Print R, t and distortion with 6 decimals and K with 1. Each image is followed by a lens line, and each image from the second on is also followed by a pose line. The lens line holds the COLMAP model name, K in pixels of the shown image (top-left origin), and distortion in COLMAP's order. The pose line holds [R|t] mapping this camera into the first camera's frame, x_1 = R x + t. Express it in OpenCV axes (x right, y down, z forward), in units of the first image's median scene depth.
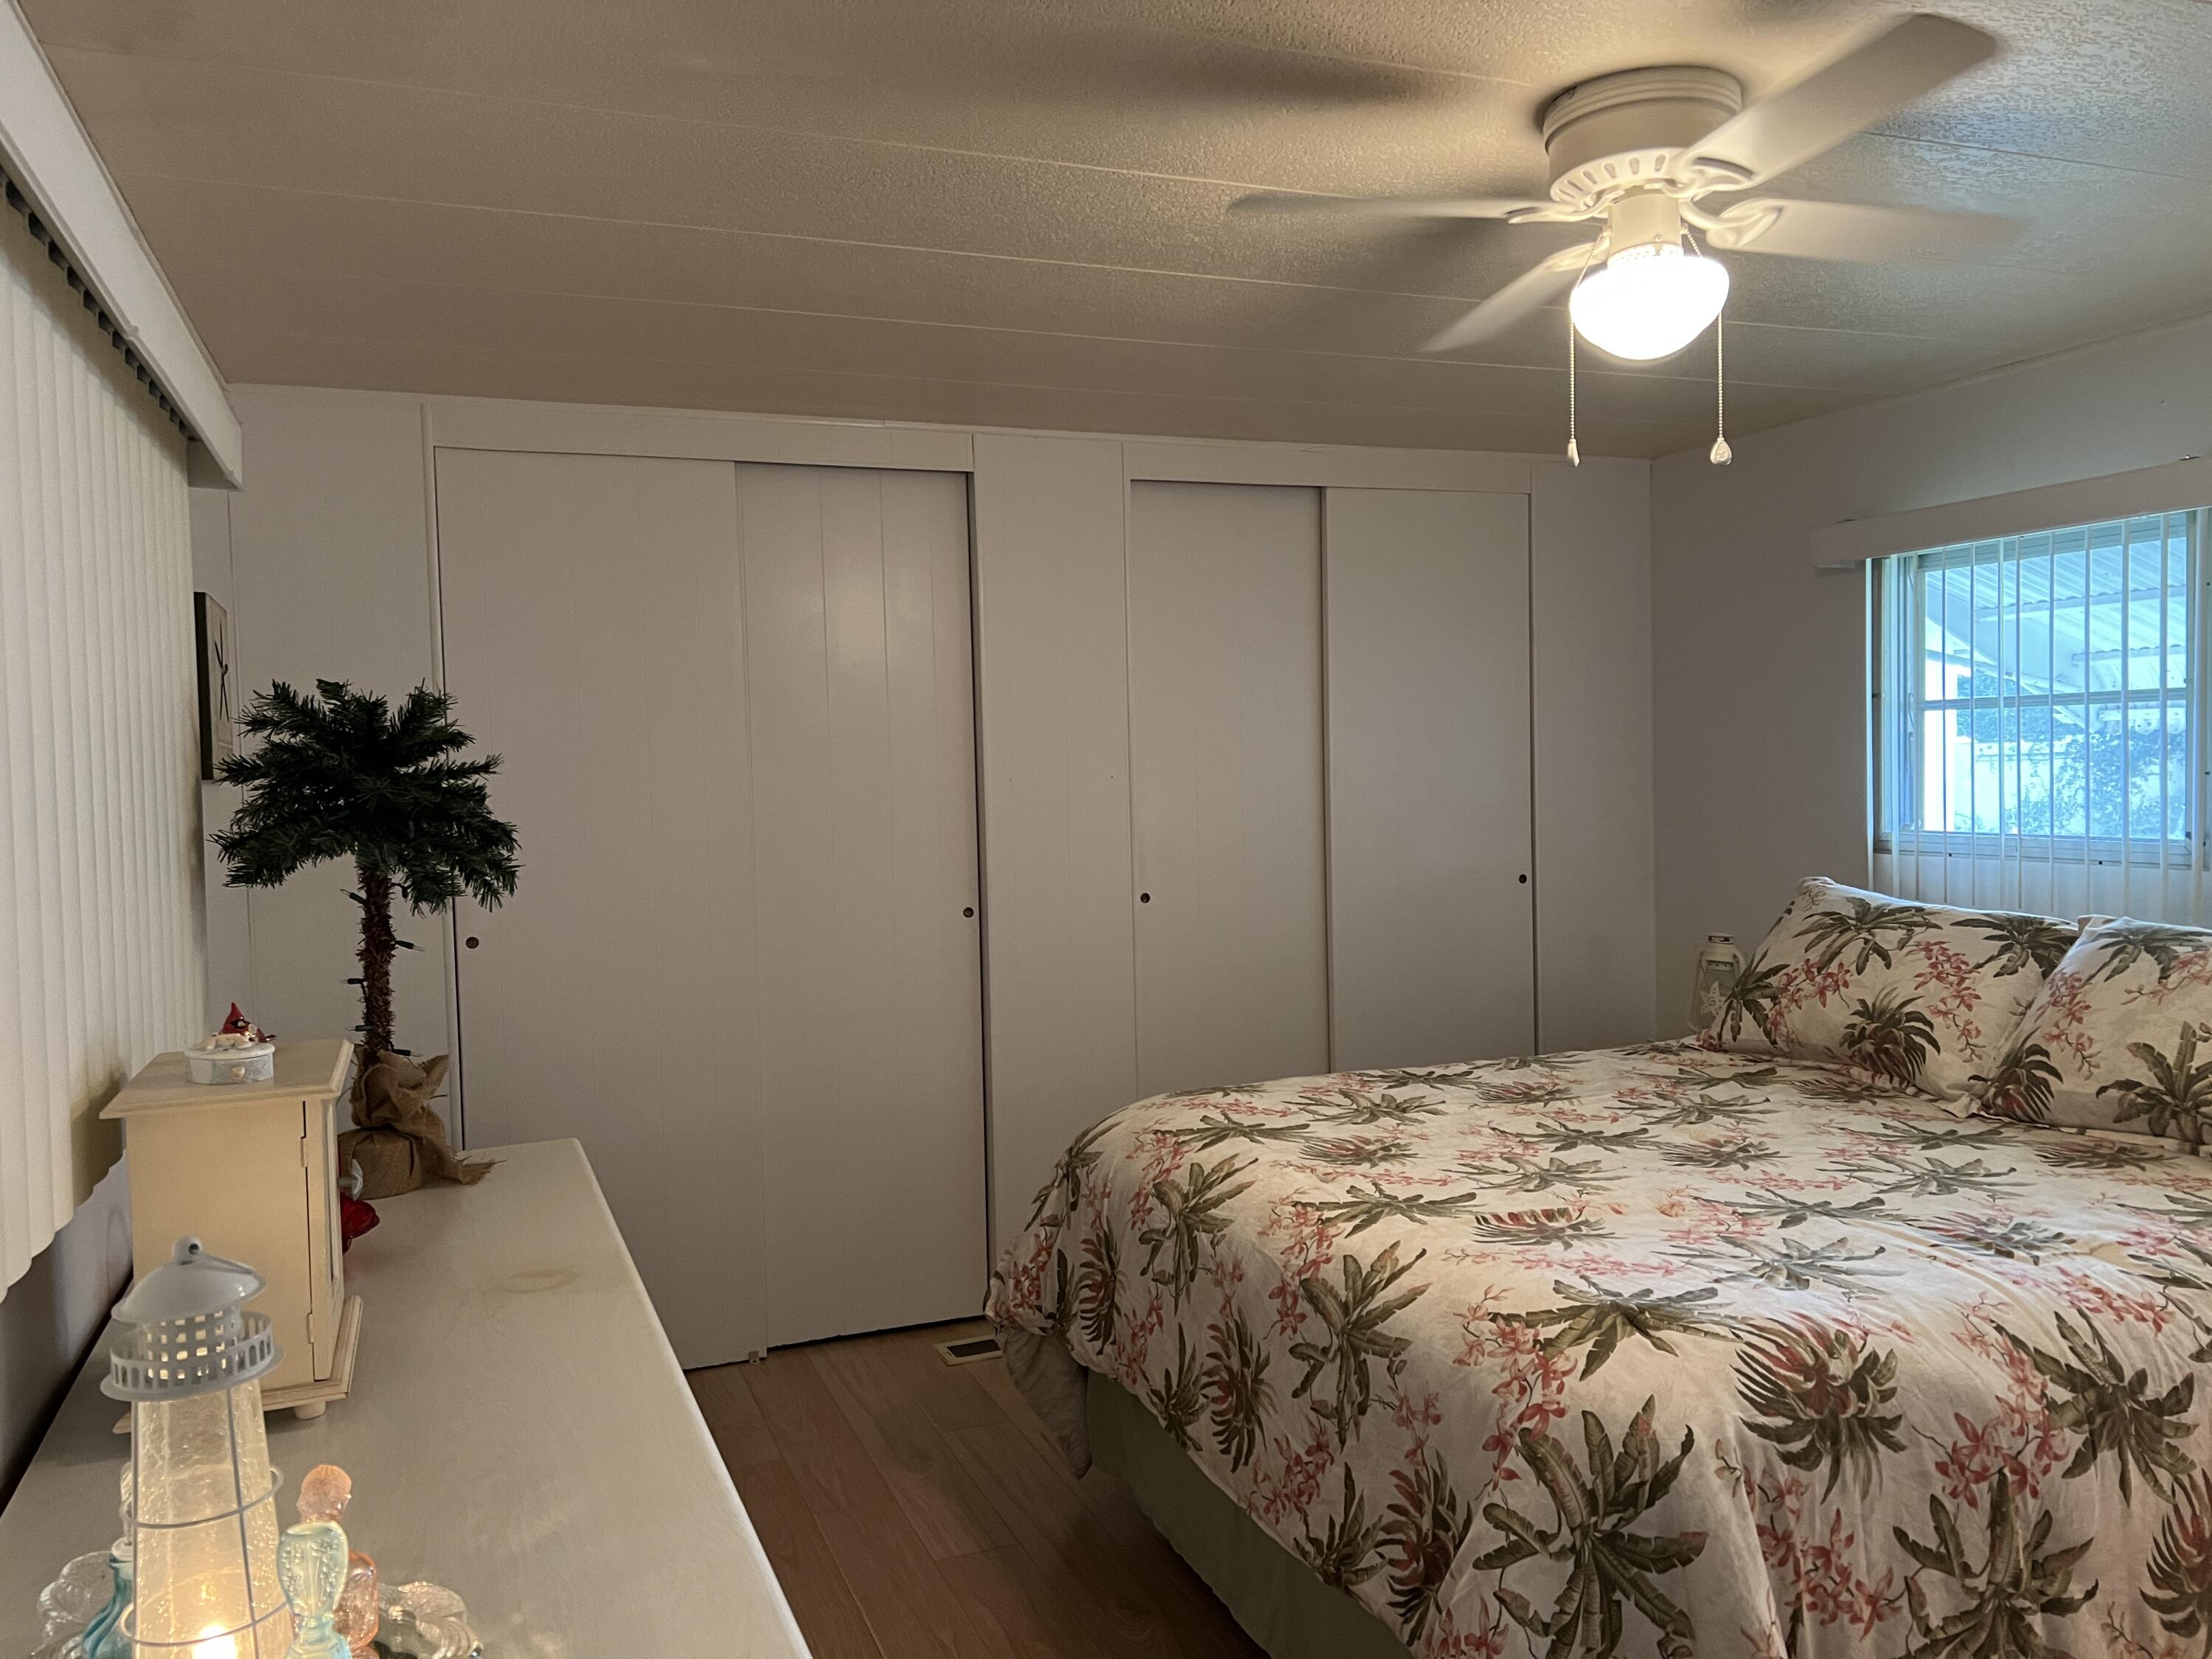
lens RADIAL K [[1683.0, 0, 1107.4], [0, 1683.0, 805.2], [0, 0, 1]] dist [0.051885, -0.051994]
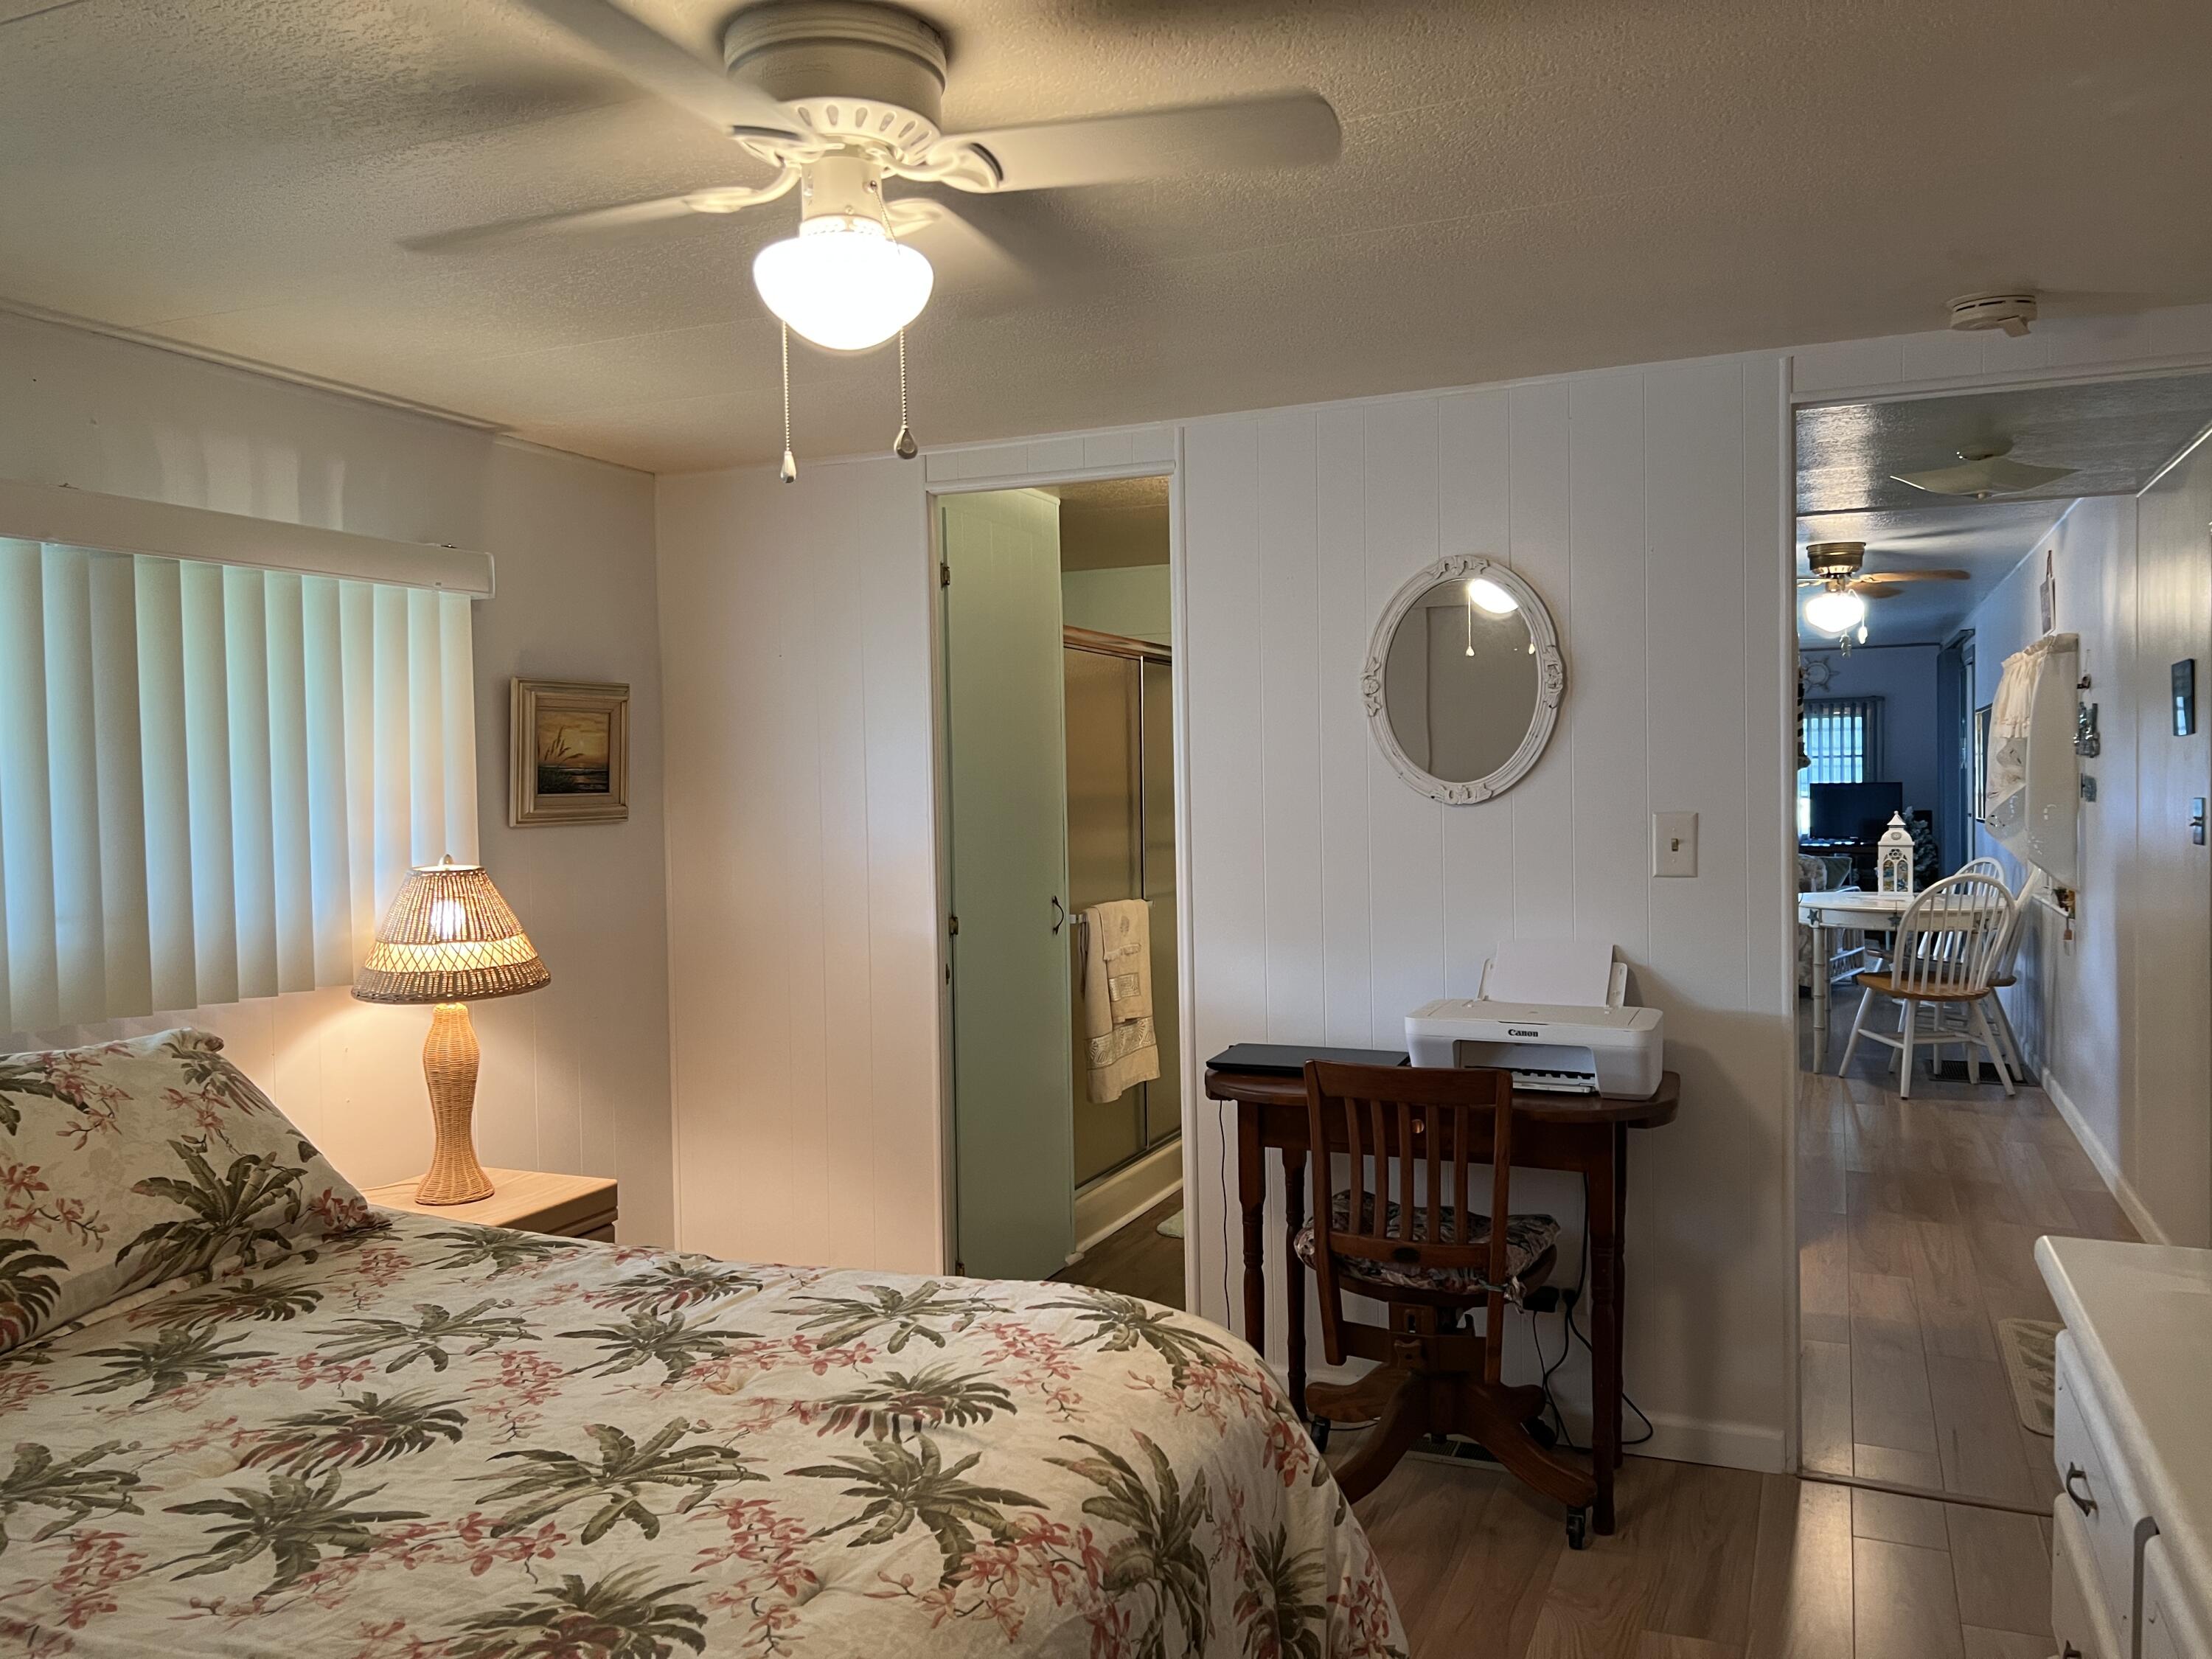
lens RADIAL K [[1687.5, 0, 1112.8], [0, 1687.5, 808.9], [0, 0, 1]] dist [0.050313, -0.058018]
pose [[-0.706362, 0.022962, 0.707478, -0.377195], [0.056005, 0.998153, 0.023521, -0.039682], [-0.705632, 0.056237, -0.706343, 1.489968]]
